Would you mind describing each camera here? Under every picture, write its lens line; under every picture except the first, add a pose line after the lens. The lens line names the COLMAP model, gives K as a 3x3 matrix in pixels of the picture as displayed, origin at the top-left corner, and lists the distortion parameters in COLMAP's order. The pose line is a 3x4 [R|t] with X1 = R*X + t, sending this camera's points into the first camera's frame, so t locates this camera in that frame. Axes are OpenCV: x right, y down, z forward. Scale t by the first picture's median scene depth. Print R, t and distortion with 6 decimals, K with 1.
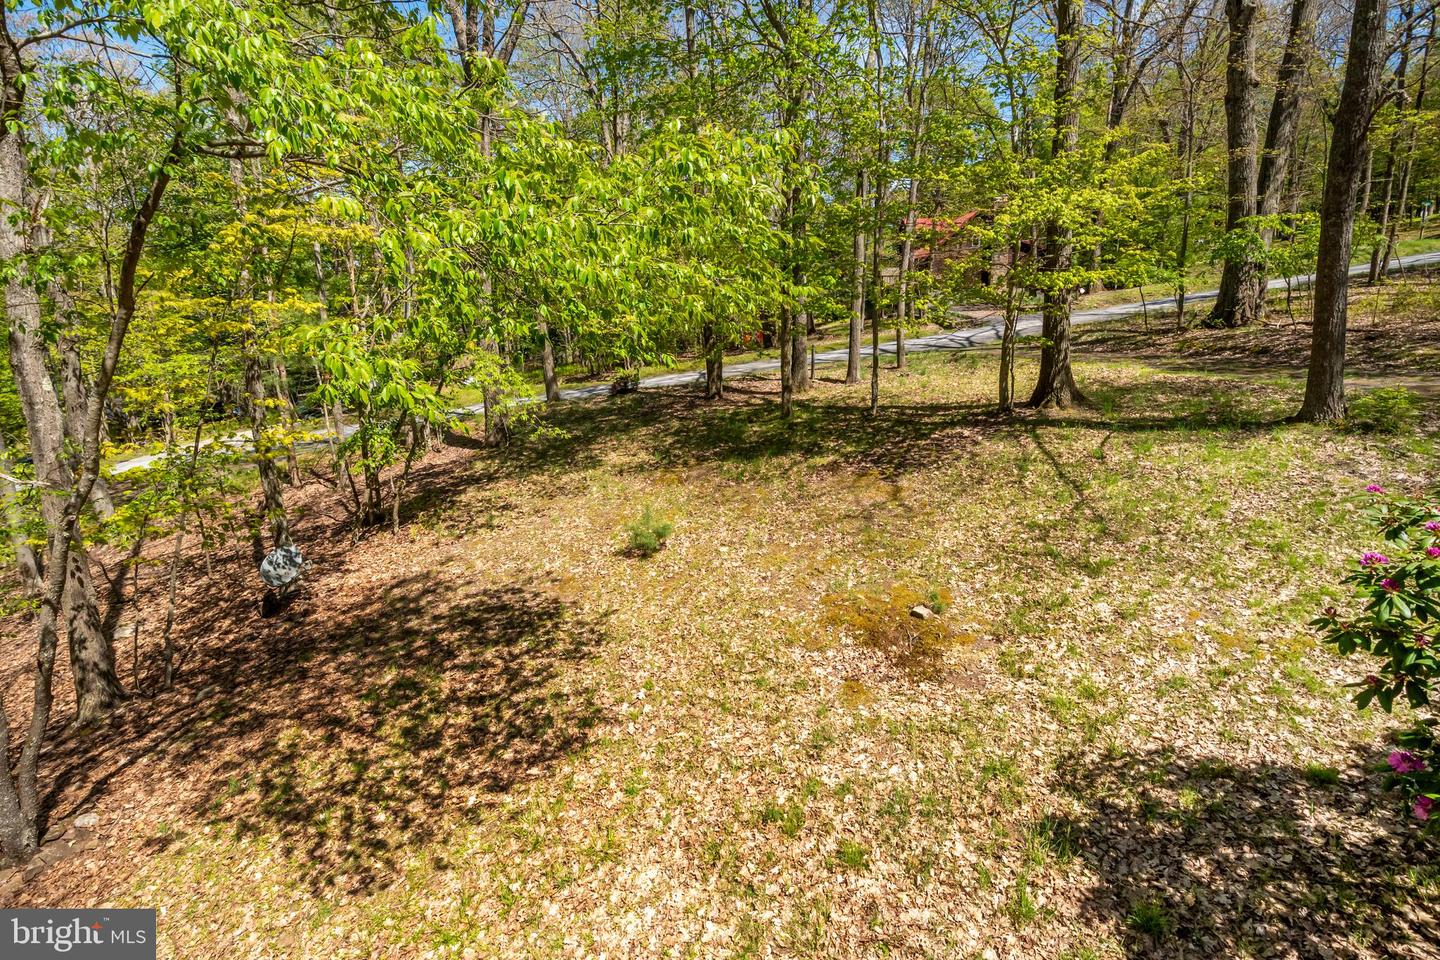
lens RADIAL K [[643.5, 0, 720.0], [0, 643.5, 480.0], [0, 0, 1]] dist [0.000085, 0.000183]
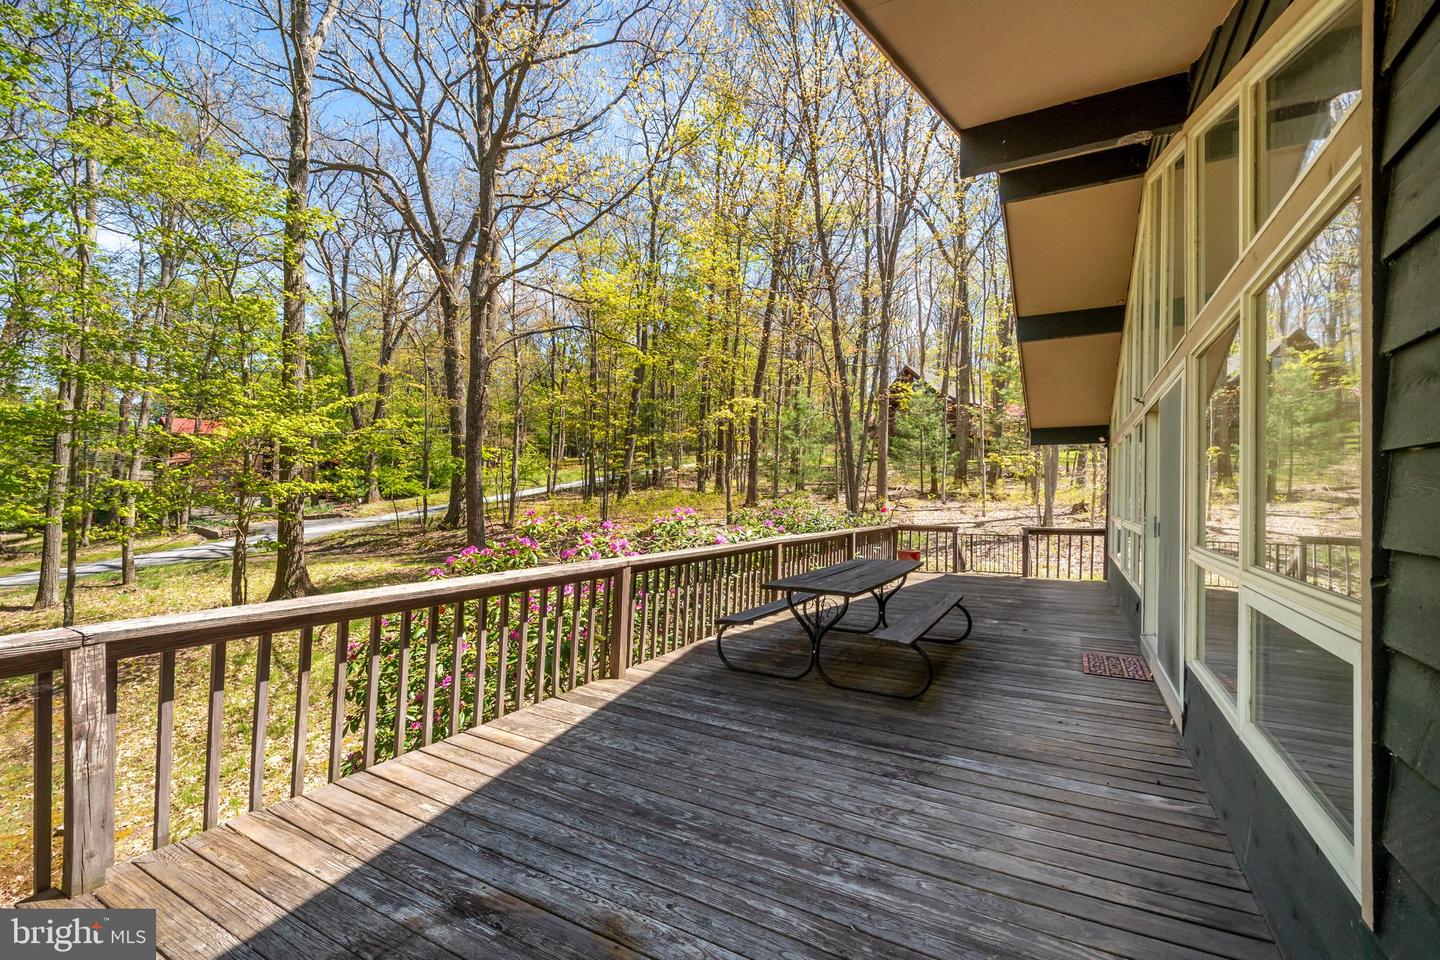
lens RADIAL K [[643.5, 0, 720.0], [0, 643.5, 480.0], [0, 0, 1]] dist [0.000085, 0.000183]
pose [[0.565253, 0.042150, 0.823840, 0.017034], [0.217772, 0.955640, -0.198311, 0.034067], [-0.795653, 0.291505, 0.531000, -0.117615]]
